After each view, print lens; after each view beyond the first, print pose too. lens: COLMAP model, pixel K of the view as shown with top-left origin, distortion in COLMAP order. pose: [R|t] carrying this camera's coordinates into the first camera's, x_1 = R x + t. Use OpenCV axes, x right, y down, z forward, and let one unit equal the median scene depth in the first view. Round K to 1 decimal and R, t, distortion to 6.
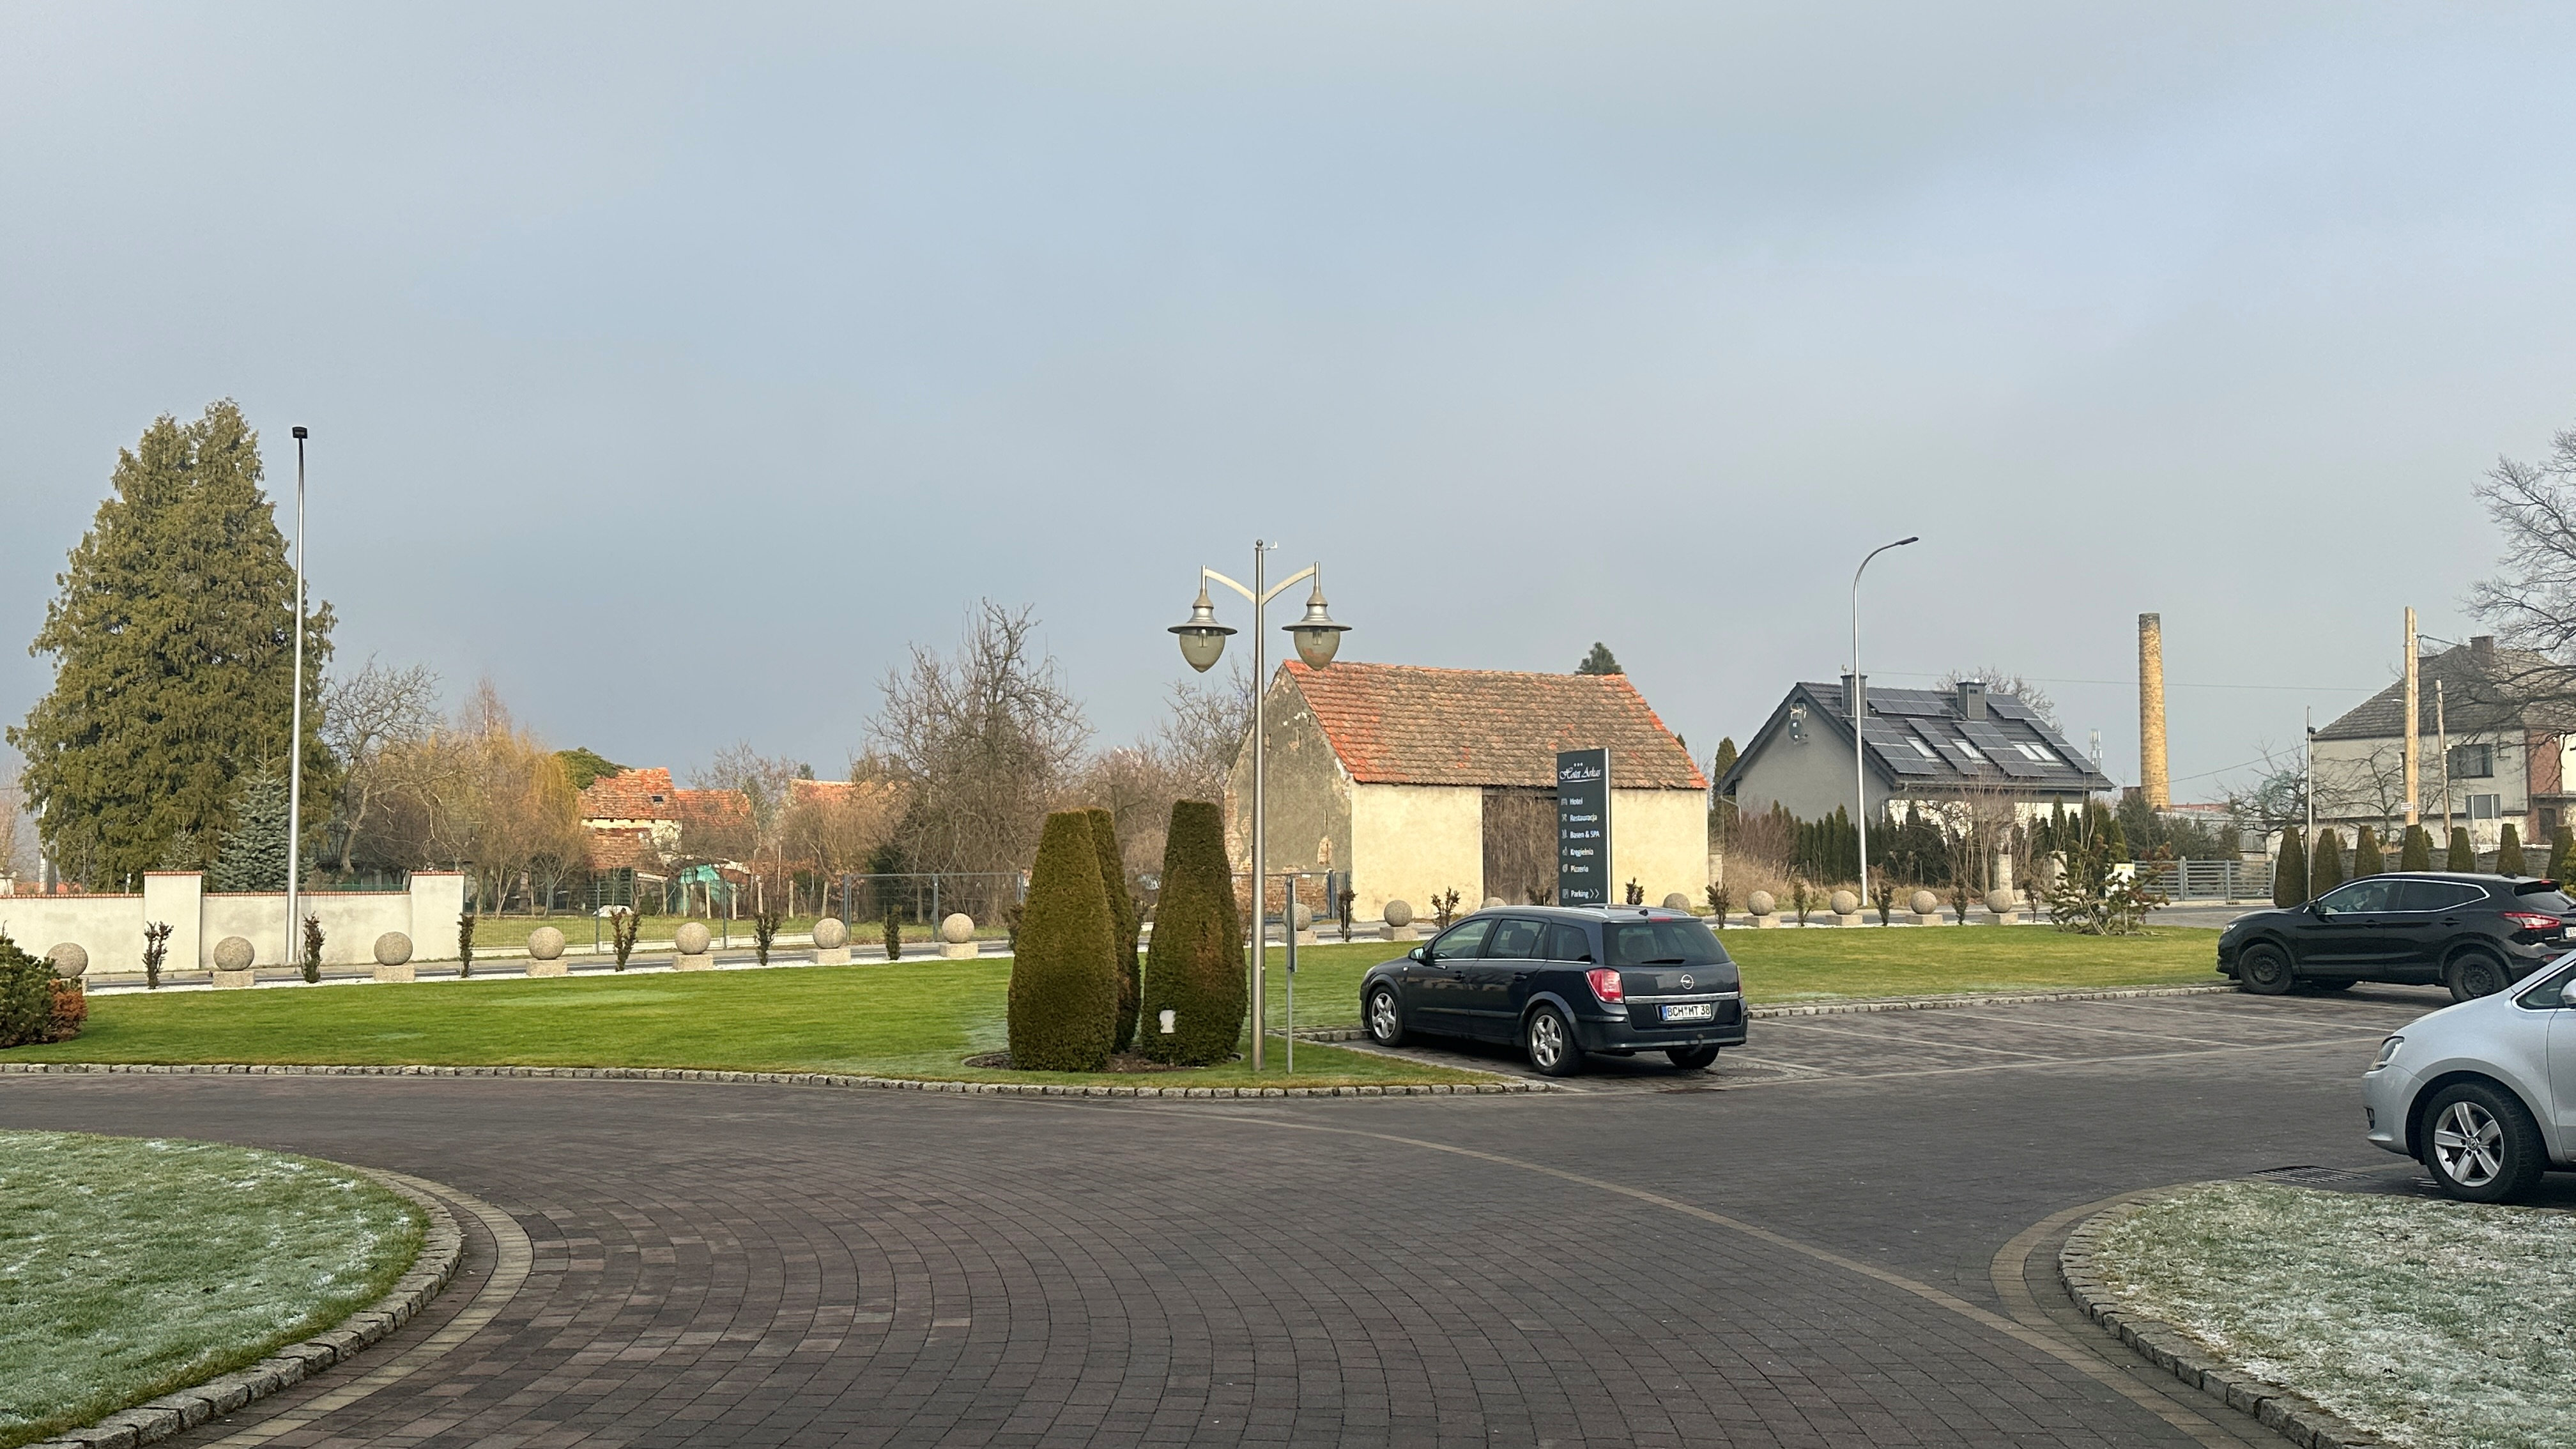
lens RADIAL K [[2132.7, 0, 1288.0], [0, 2132.7, 724.5], [0, 0, 1]] dist [0.007749, 0.000679]
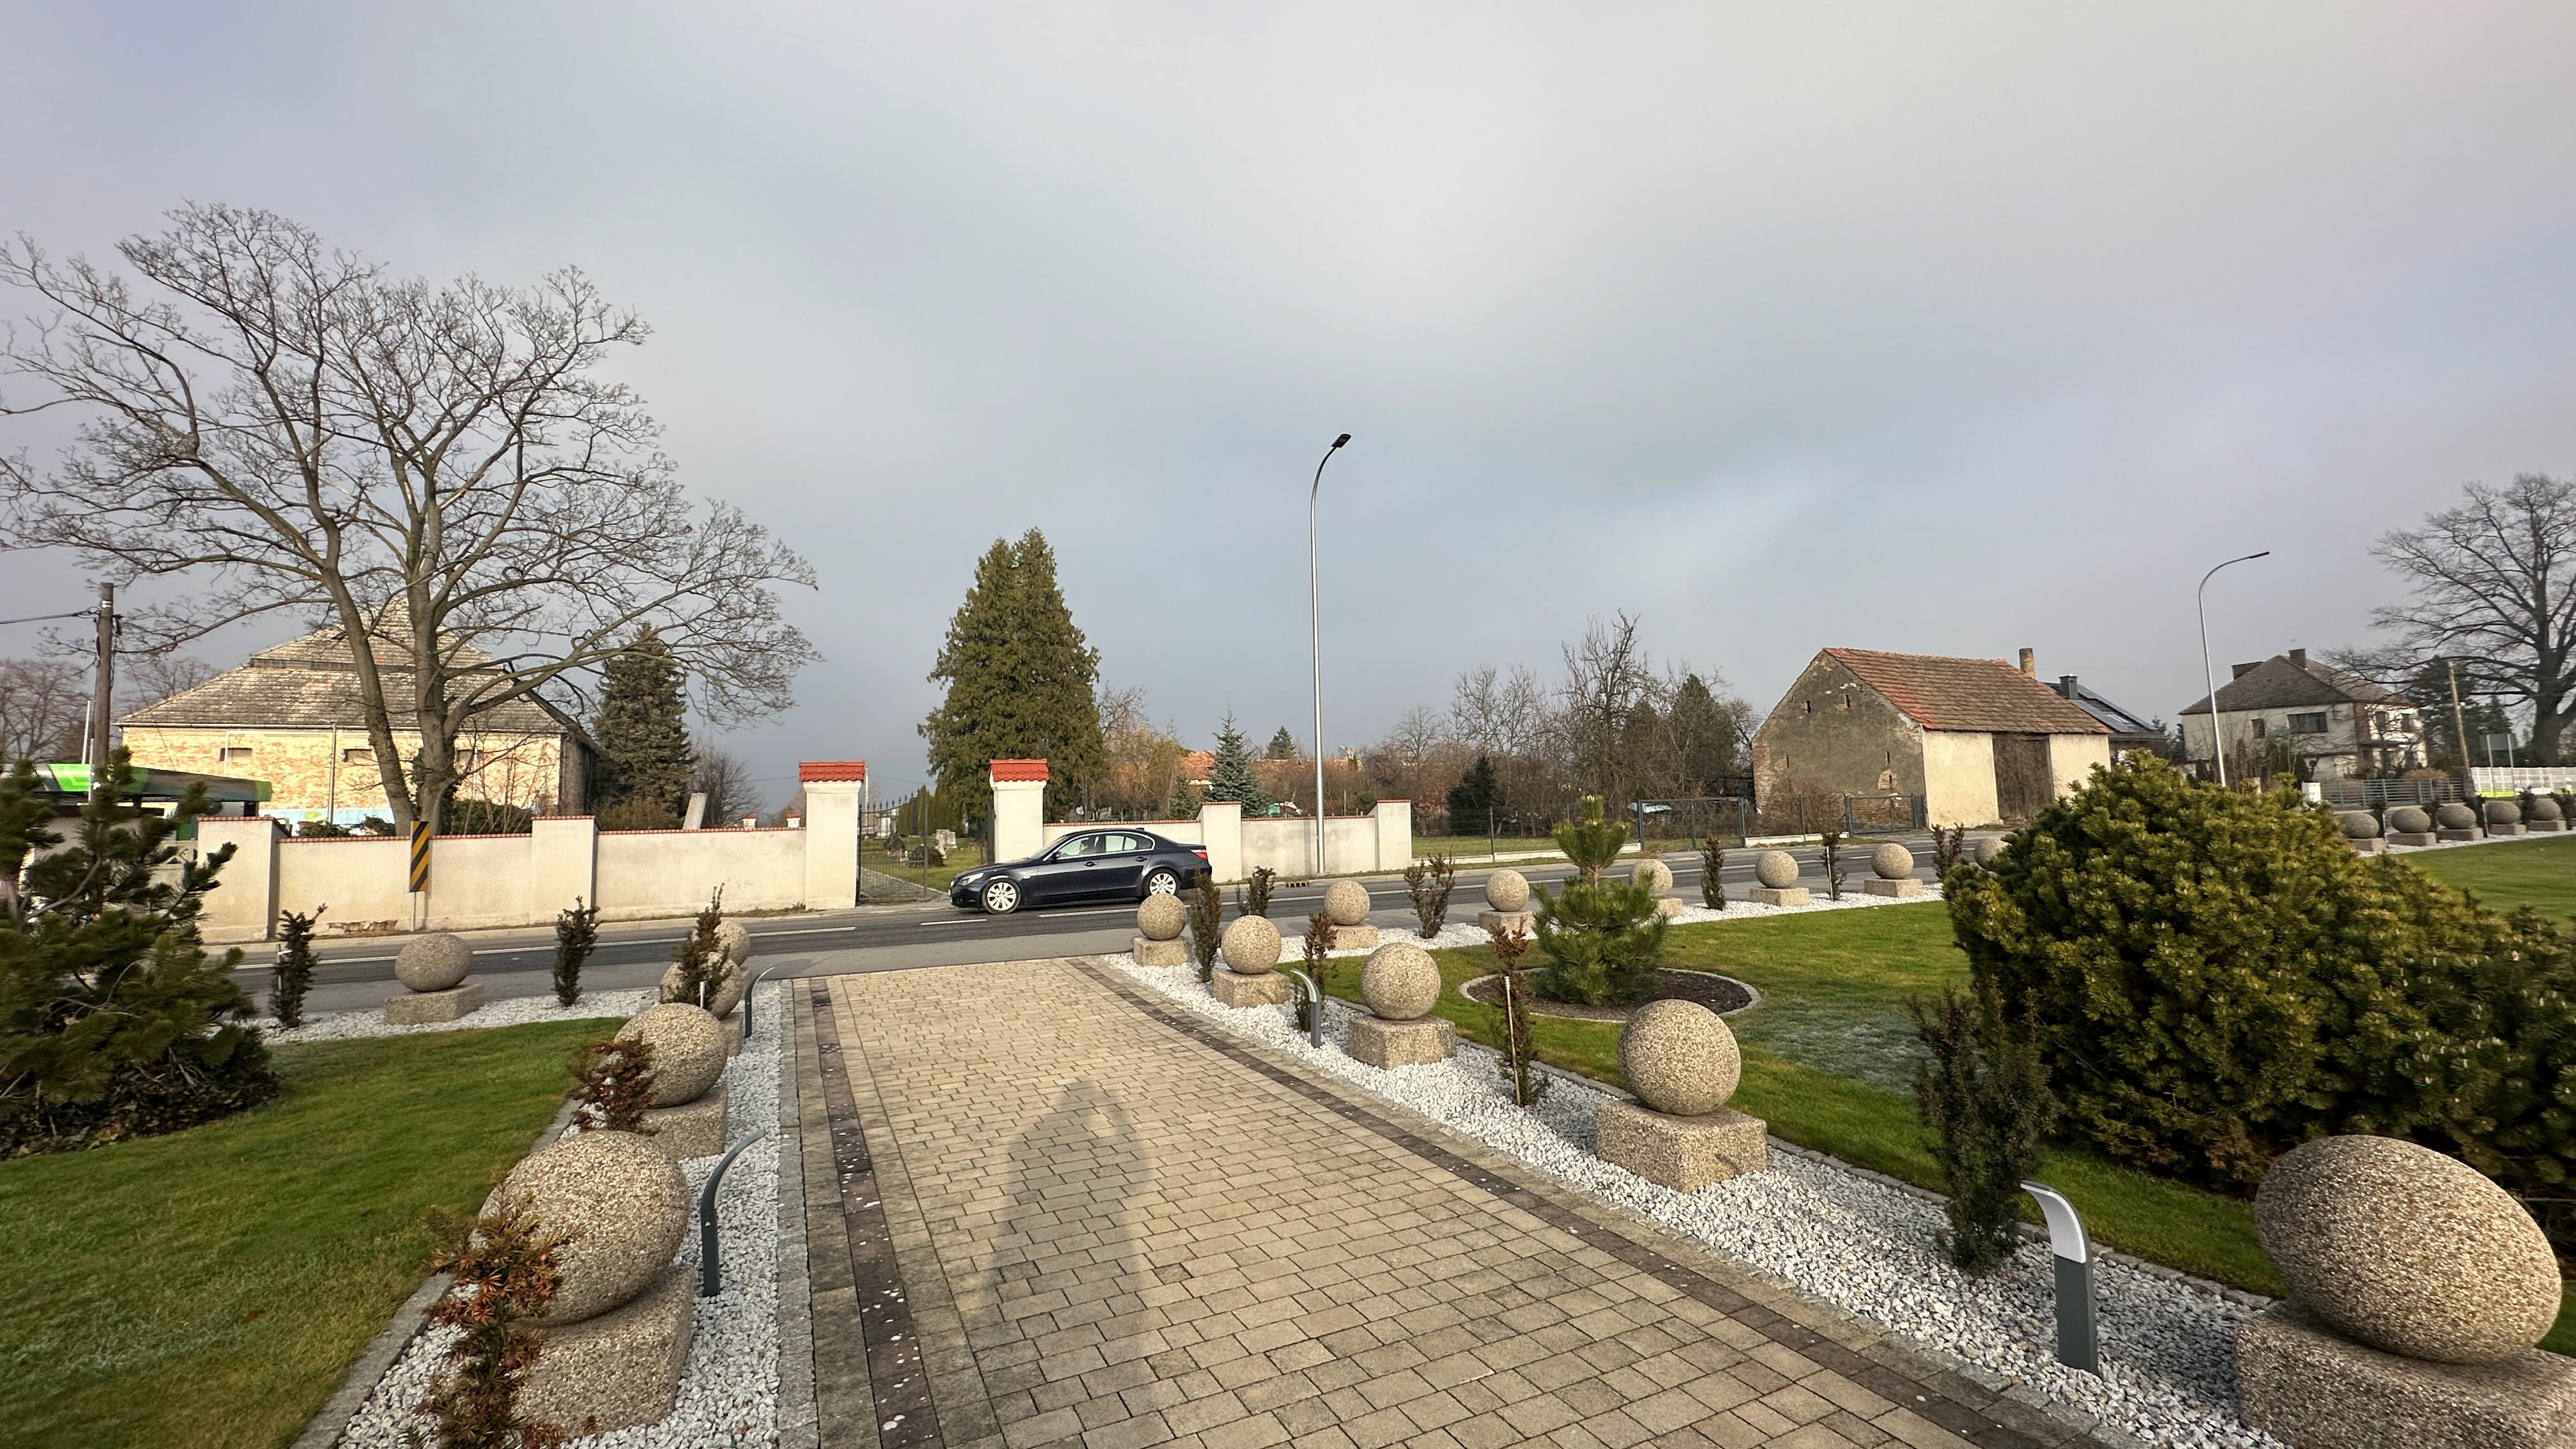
lens RADIAL K [[1023.7, 0, 1288.0], [0, 1023.7, 724.5], [0, 0, 1]] dist [-0.002841, -0.000316]
pose [[0.995787, -0.022080, -0.088998, -0.291301], [0.020784, 0.999664, -0.015458, 0.023316], [0.089309, 0.013543, 0.995912, 0.281433]]
